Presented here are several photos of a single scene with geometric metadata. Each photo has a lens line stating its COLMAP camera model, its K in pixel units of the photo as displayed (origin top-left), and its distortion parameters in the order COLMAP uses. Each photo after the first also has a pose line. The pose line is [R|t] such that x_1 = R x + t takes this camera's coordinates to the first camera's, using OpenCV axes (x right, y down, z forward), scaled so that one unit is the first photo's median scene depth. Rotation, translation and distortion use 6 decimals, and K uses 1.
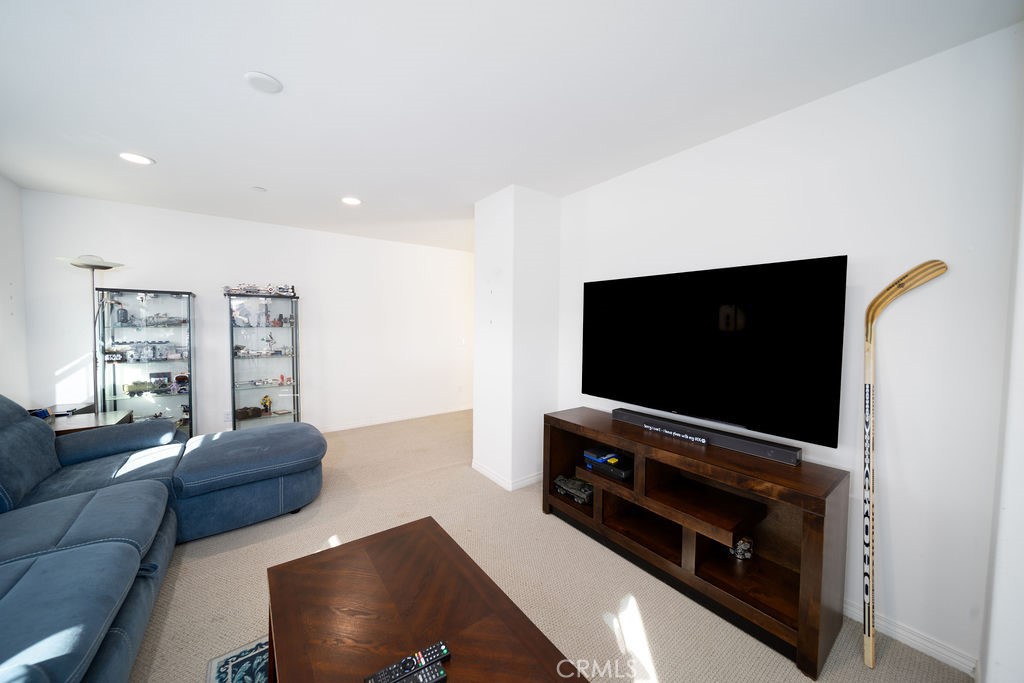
lens RADIAL K [[358.1, 0, 512.0], [0, 358.1, 341.5], [0, 0, 1]] dist [-0.001785, -0.000208]
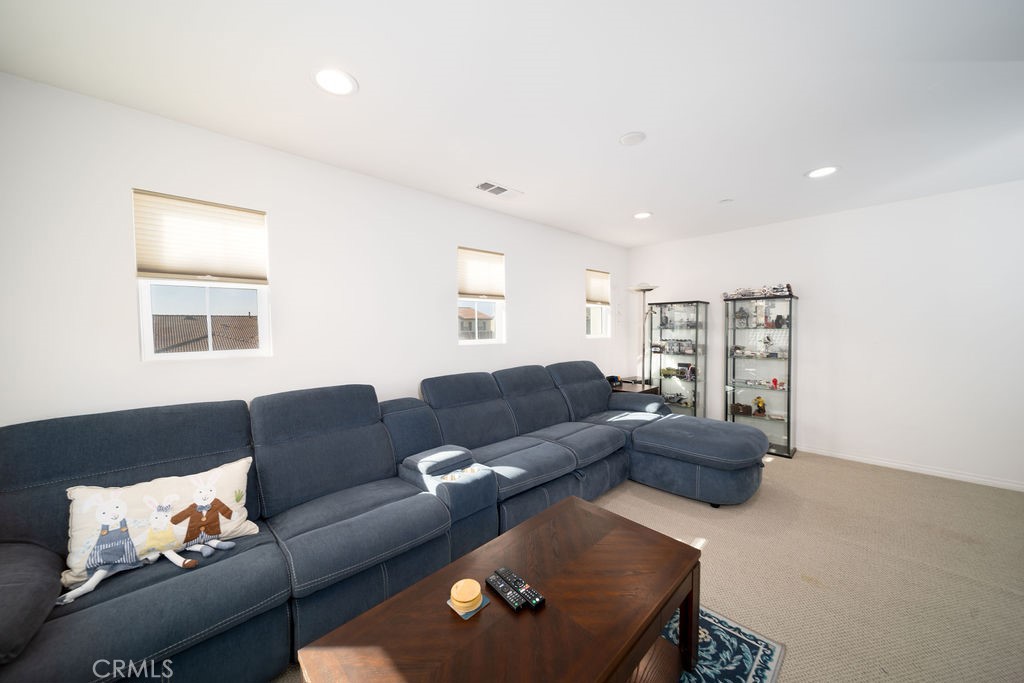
lens RADIAL K [[358.1, 0, 512.0], [0, 358.1, 341.5], [0, 0, 1]] dist [-0.001785, -0.000208]
pose [[0.128067, 0.033073, -0.991214, 0.257182], [-0.037056, 0.998906, 0.028542, -0.008101], [0.991073, 0.033076, 0.129152, 0.200476]]
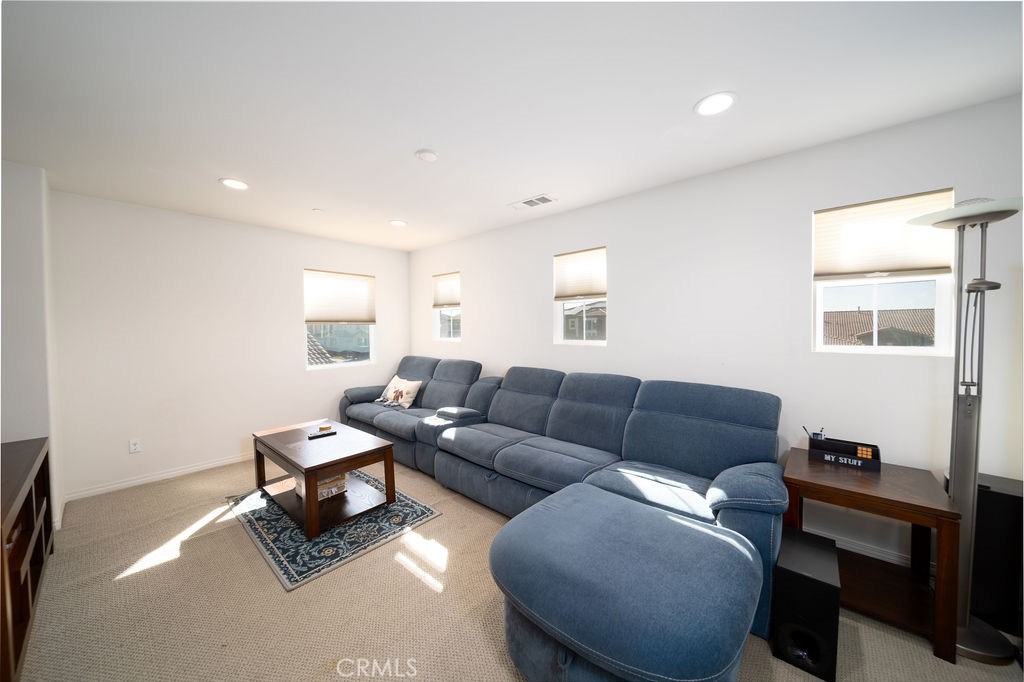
lens RADIAL K [[358.1, 0, 512.0], [0, 358.1, 341.0], [0, 0, 1]] dist [-0.001785, -0.000208]
pose [[-0.977139, 0.009436, -0.212391, -0.346204], [-0.009010, 0.996279, 0.085713, -0.064447], [0.212410, 0.085667, -0.973418, 1.178145]]
